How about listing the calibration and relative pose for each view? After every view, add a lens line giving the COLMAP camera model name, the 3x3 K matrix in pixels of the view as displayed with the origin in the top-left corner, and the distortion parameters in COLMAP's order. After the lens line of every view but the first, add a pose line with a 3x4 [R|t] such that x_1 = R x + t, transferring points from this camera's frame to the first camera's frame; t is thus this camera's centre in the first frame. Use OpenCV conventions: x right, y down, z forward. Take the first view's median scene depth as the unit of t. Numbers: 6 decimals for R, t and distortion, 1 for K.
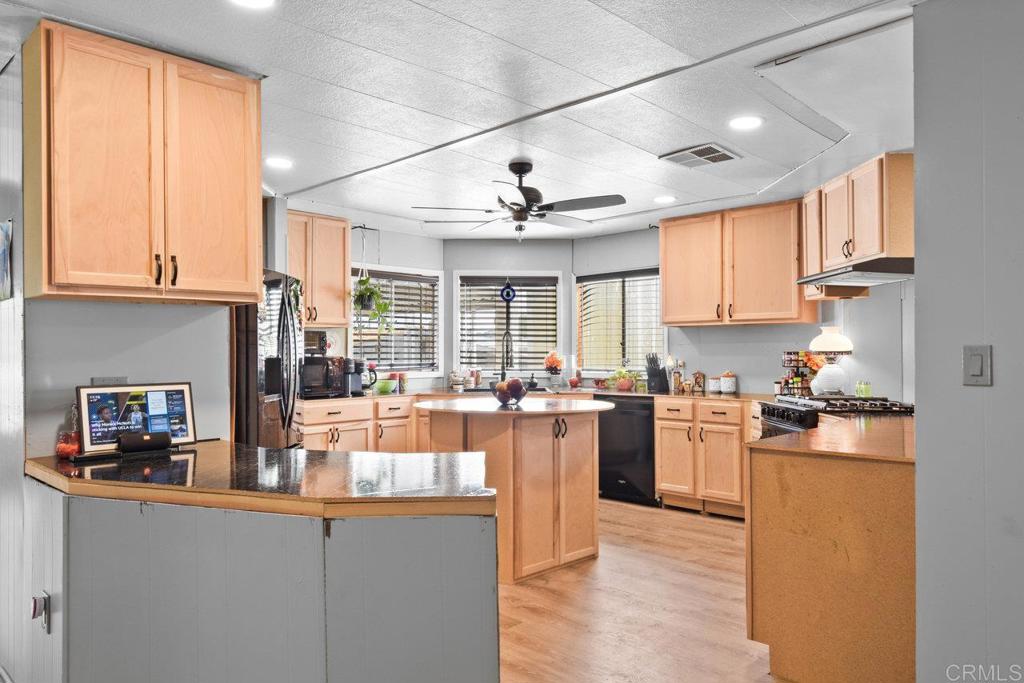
lens RADIAL K [[699.7, 0, 511.4], [0, 699.7, 348.3], [0, 0, 1]] dist [-0.002752, 0.001586]
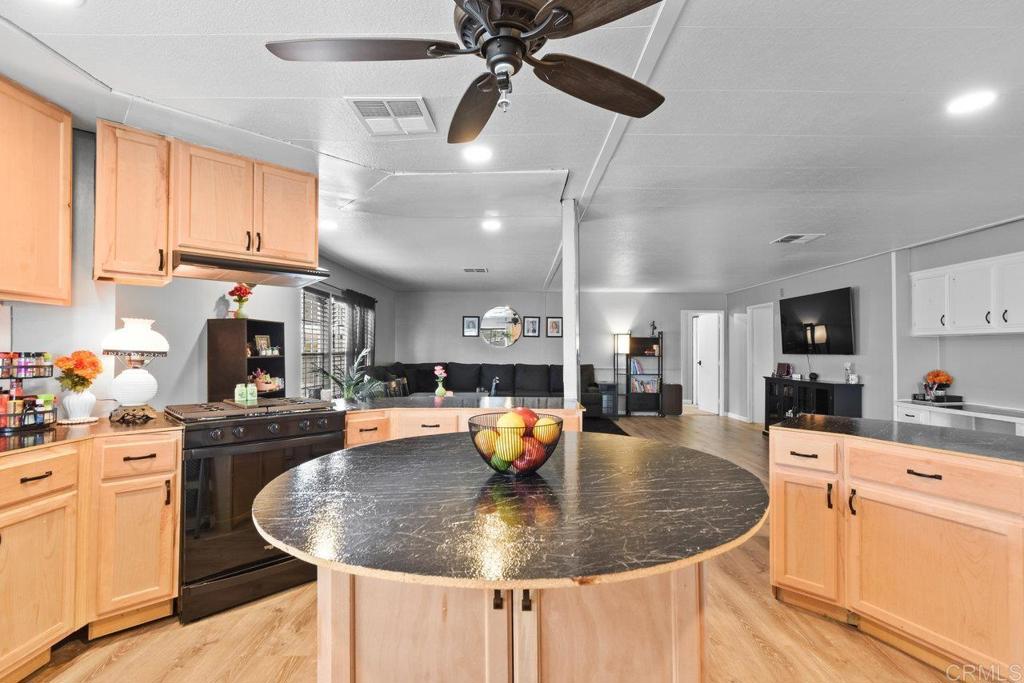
lens RADIAL K [[470.9, 0, 517.2], [0, 470.9, 342.5], [0, 0, 1]] dist [0.000301, 0.001191]
pose [[-0.703774, 0.016510, 0.710232, -0.151279], [-0.001669, 0.999689, -0.024892, 0.005223], [-0.710422, -0.018704, -0.703528, 0.859677]]
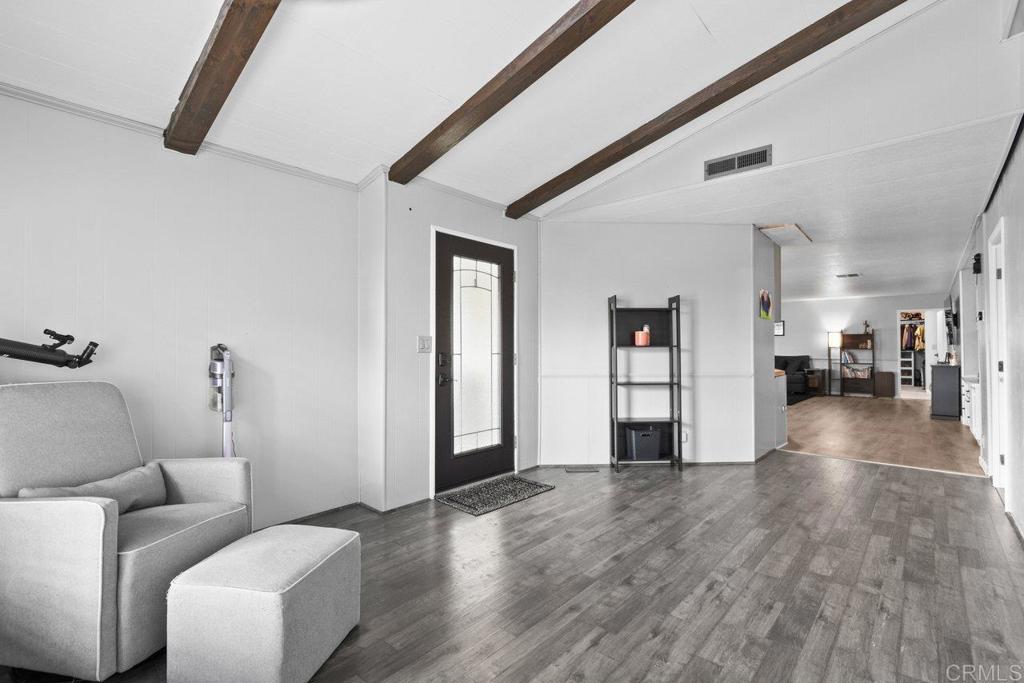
lens RADIAL K [[470.9, 0, 510.5], [0, 470.9, 344.1], [0, 0, 1]] dist [0.000301, 0.001191]
pose [[-0.052606, 0.021942, 0.998374, -1.194425], [0.000181, 0.999759, -0.021963, 0.032731], [-0.998615, -0.000975, -0.052597, 0.999836]]
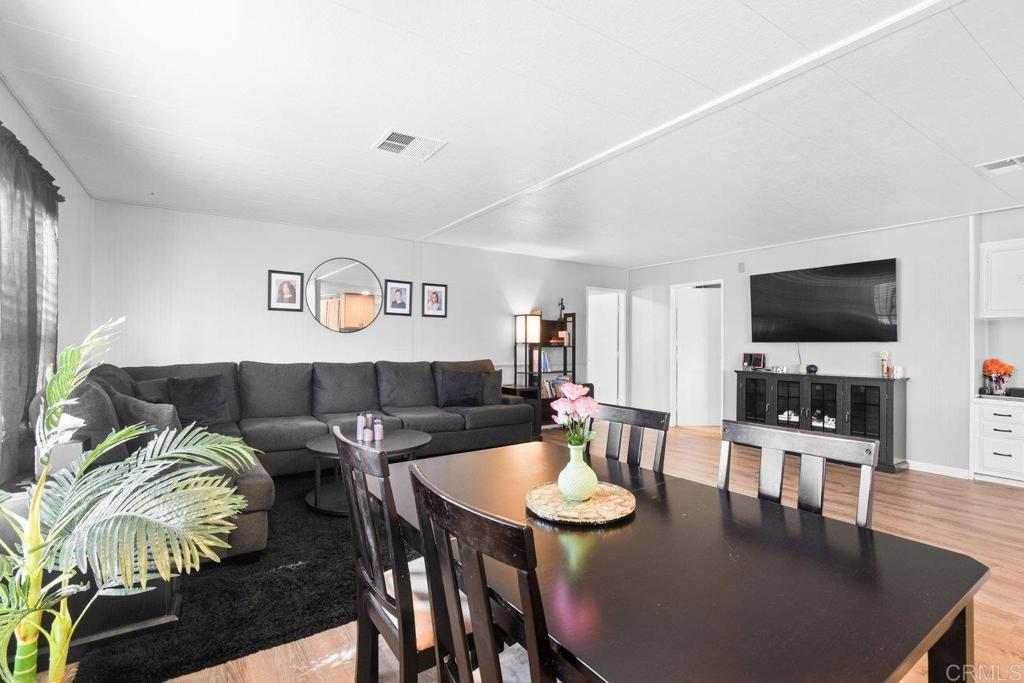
lens RADIAL K [[470.9, 0, 509.3], [0, 470.9, 344.0], [0, 0, 1]] dist [0.000301, 0.001191]
pose [[-0.980036, 0.005735, 0.198739, 0.522572], [0.004954, 0.999978, -0.004428, 0.009144], [-0.198760, -0.003355, -0.980042, 0.588800]]
